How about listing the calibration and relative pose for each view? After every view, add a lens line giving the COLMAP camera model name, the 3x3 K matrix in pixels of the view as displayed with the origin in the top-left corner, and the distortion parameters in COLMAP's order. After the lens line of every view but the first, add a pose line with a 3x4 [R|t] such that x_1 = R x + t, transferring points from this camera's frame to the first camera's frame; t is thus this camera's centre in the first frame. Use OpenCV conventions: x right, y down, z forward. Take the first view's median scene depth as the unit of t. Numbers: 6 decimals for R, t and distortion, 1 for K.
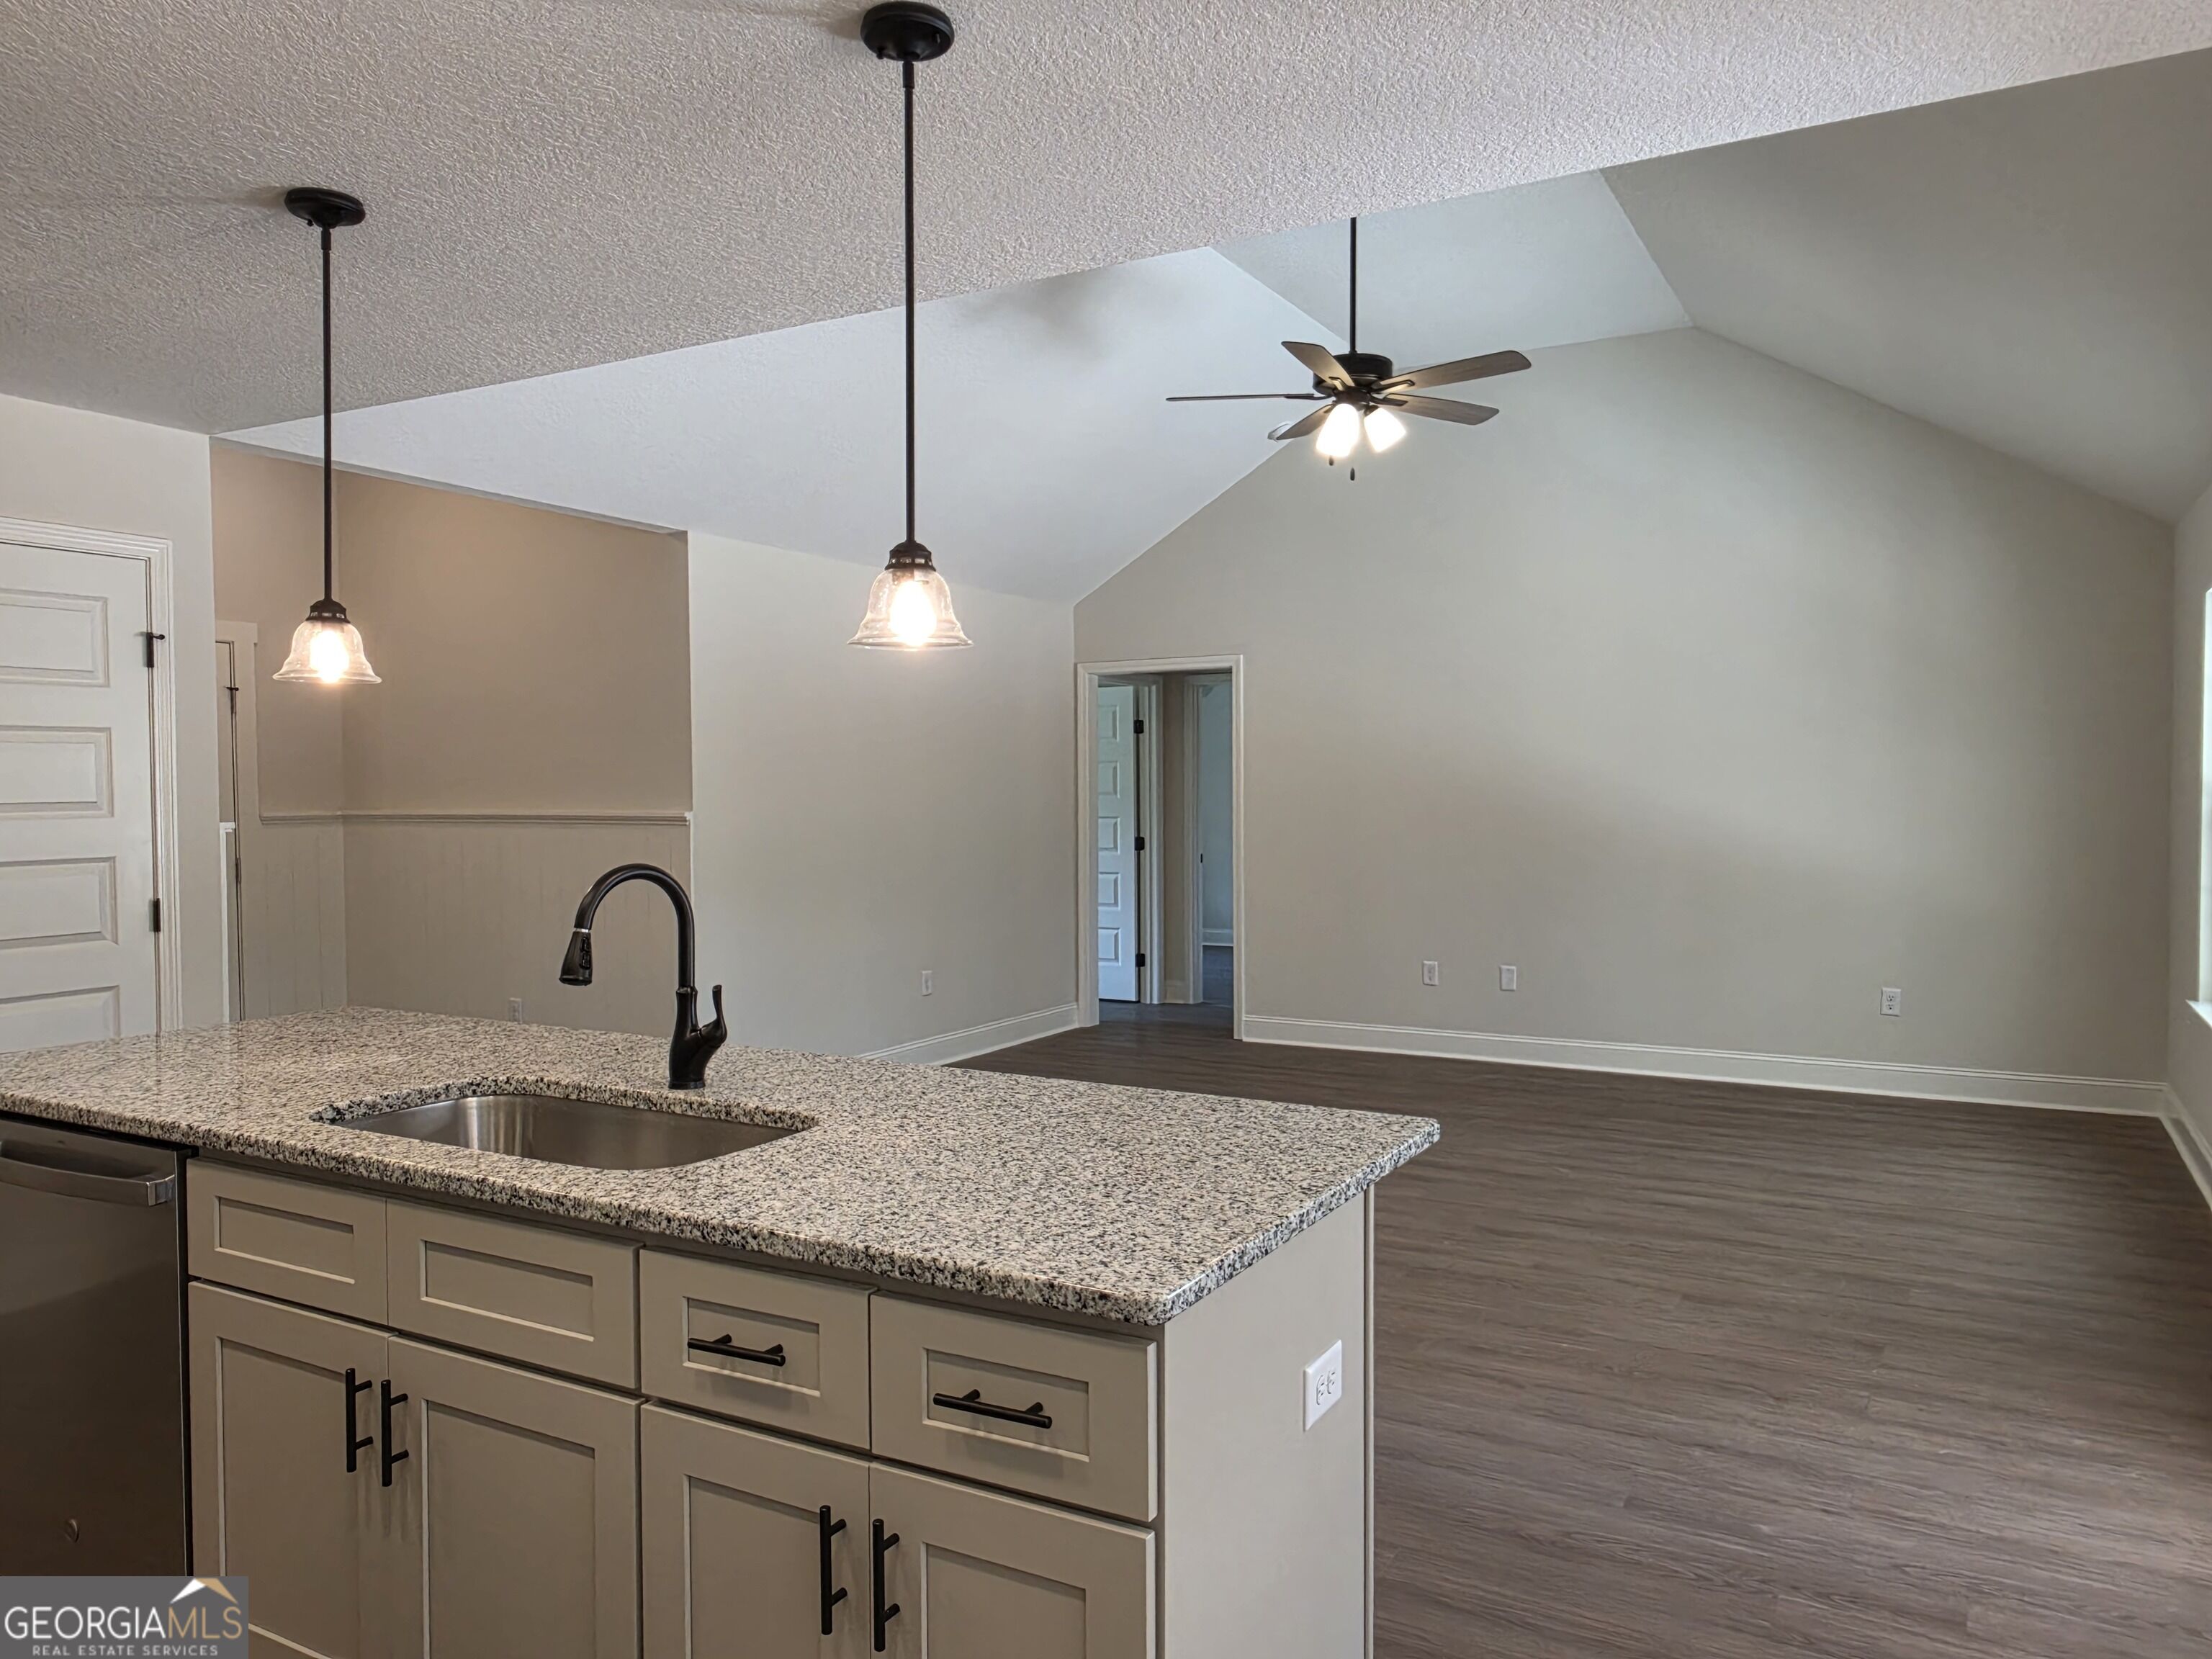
lens RADIAL K [[1544.3, 0, 1106.0], [0, 1544.3, 829.5], [0, 0, 1]] dist [0.011196, 0.000022]
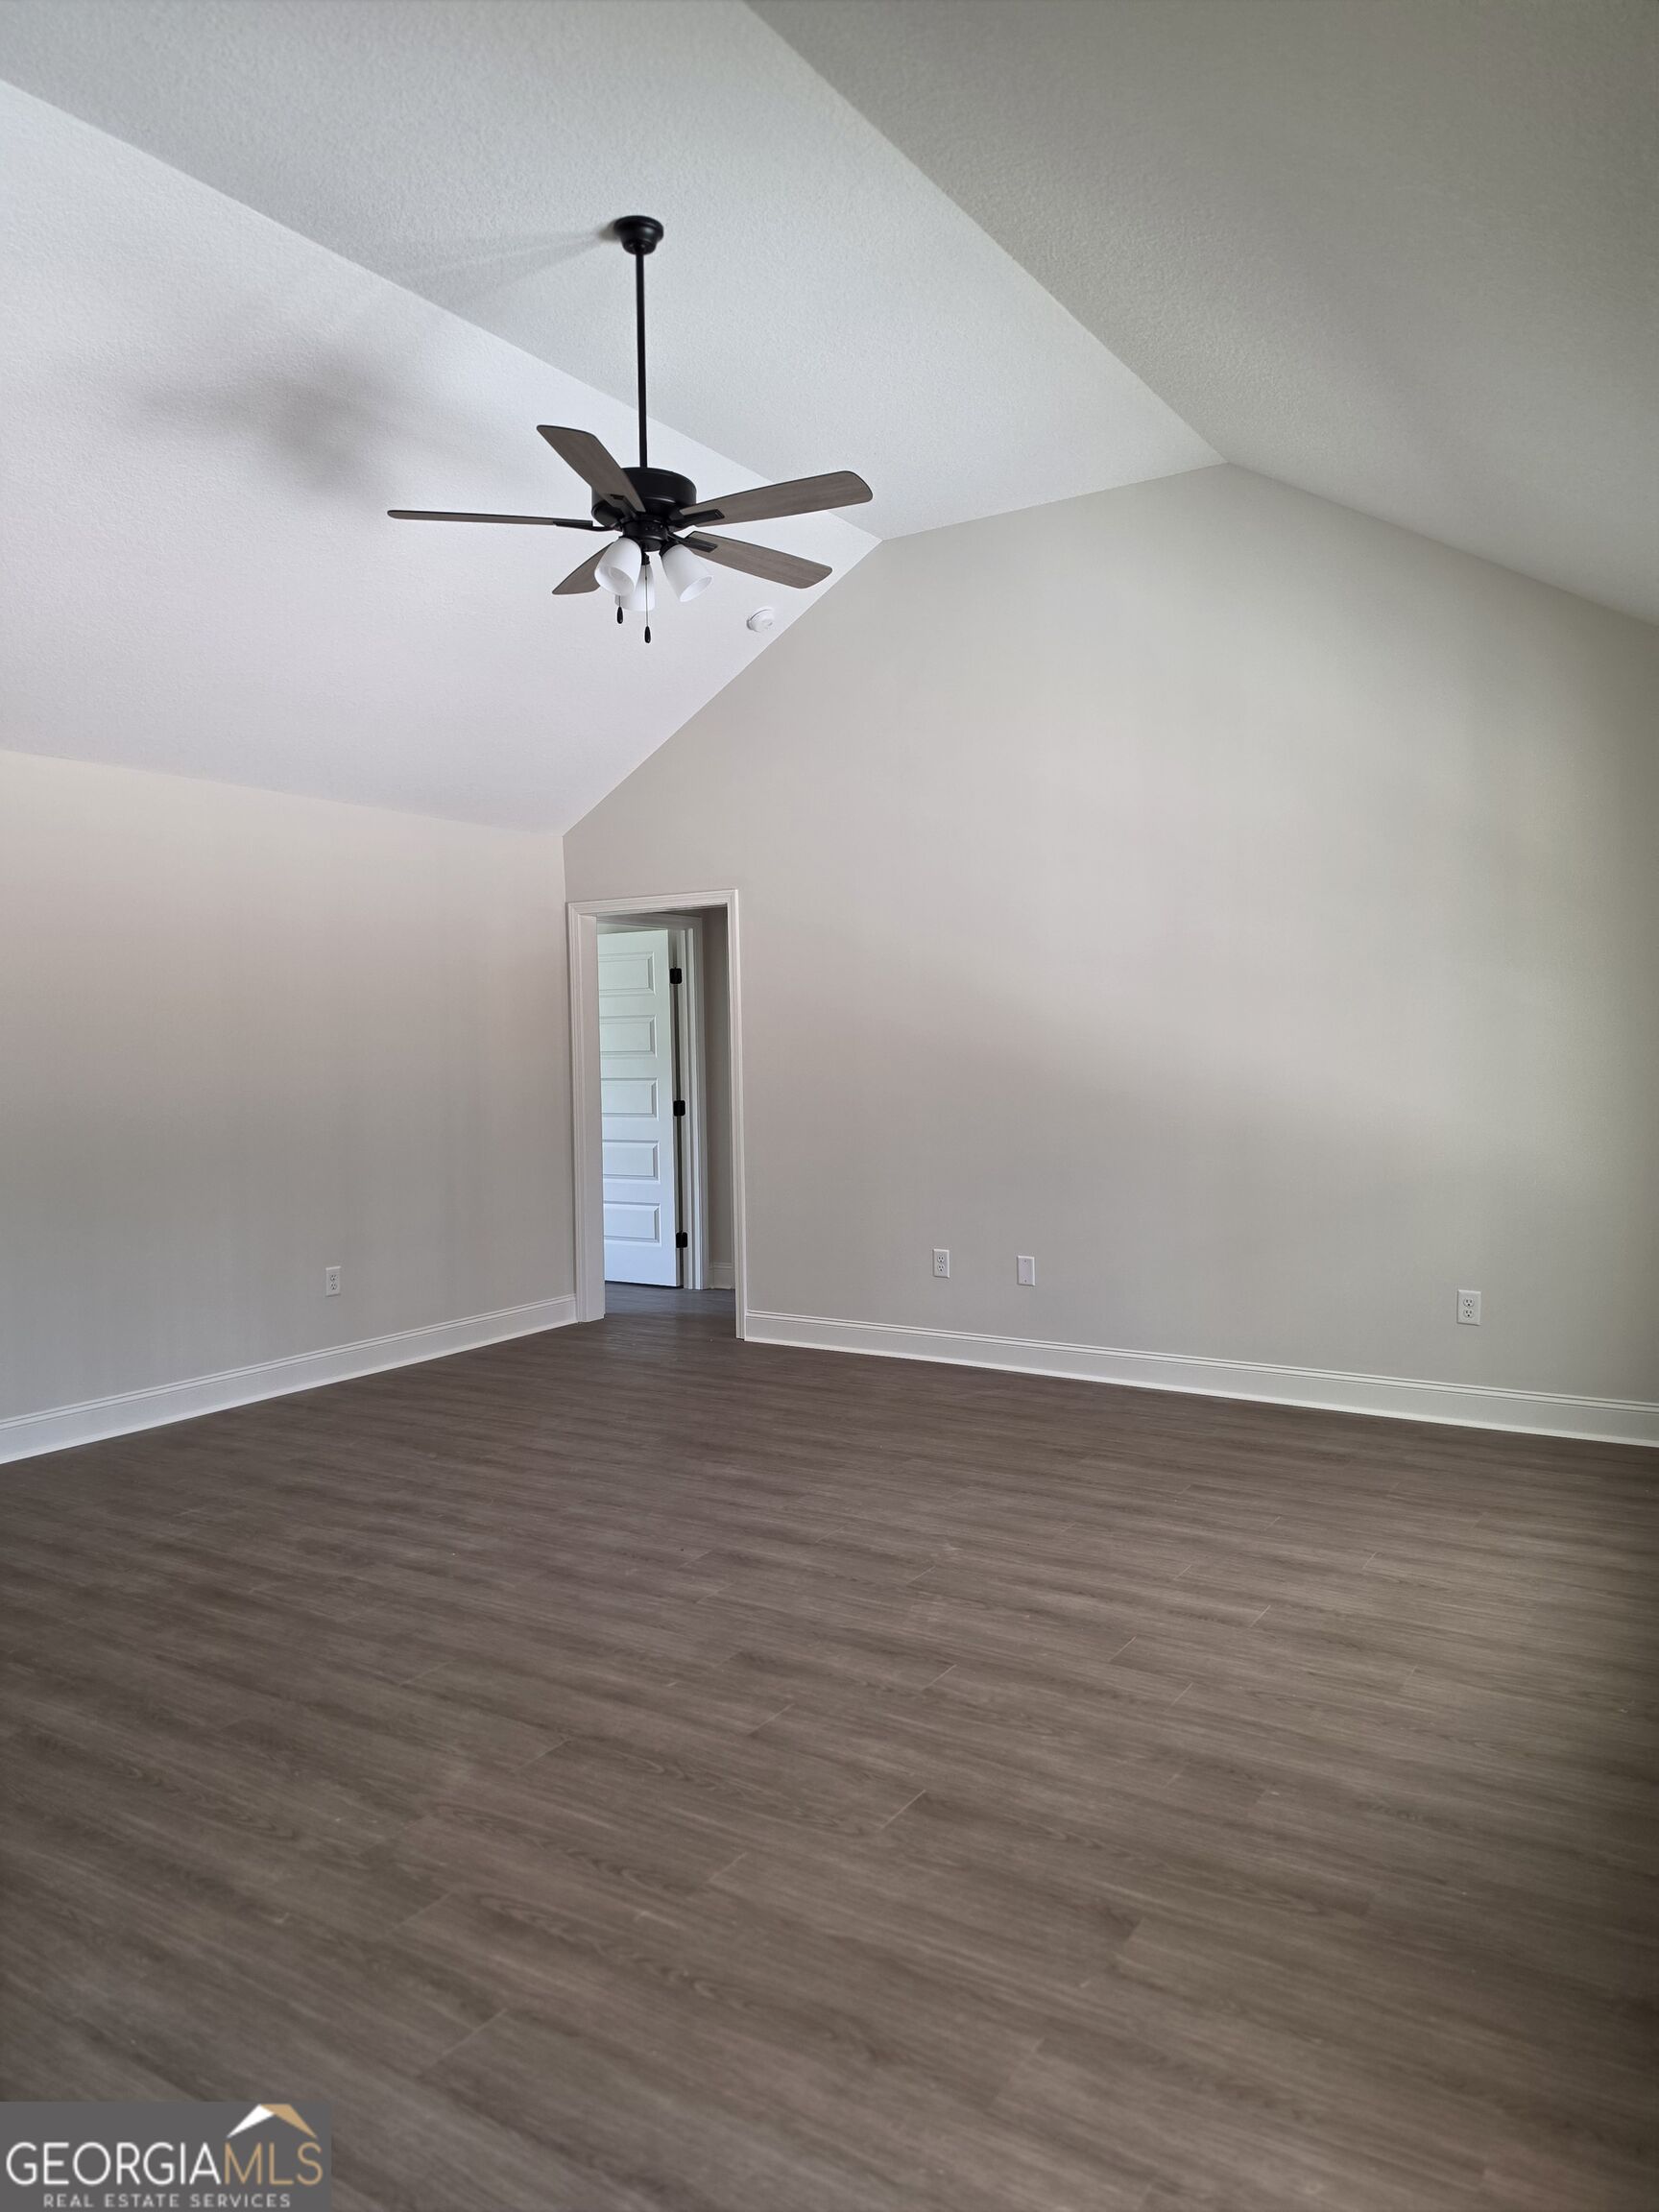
lens RADIAL K [[1514.0, 0, 837.5], [0, 1514.0, 1094.8], [0, 0, 1]] dist [0.104867, -0.163644]
pose [[0.998704, -0.008328, -0.050203, 0.298758], [0.008750, 0.999928, 0.008194, -0.009189], [0.050131, -0.008623, 0.998705, 0.266091]]
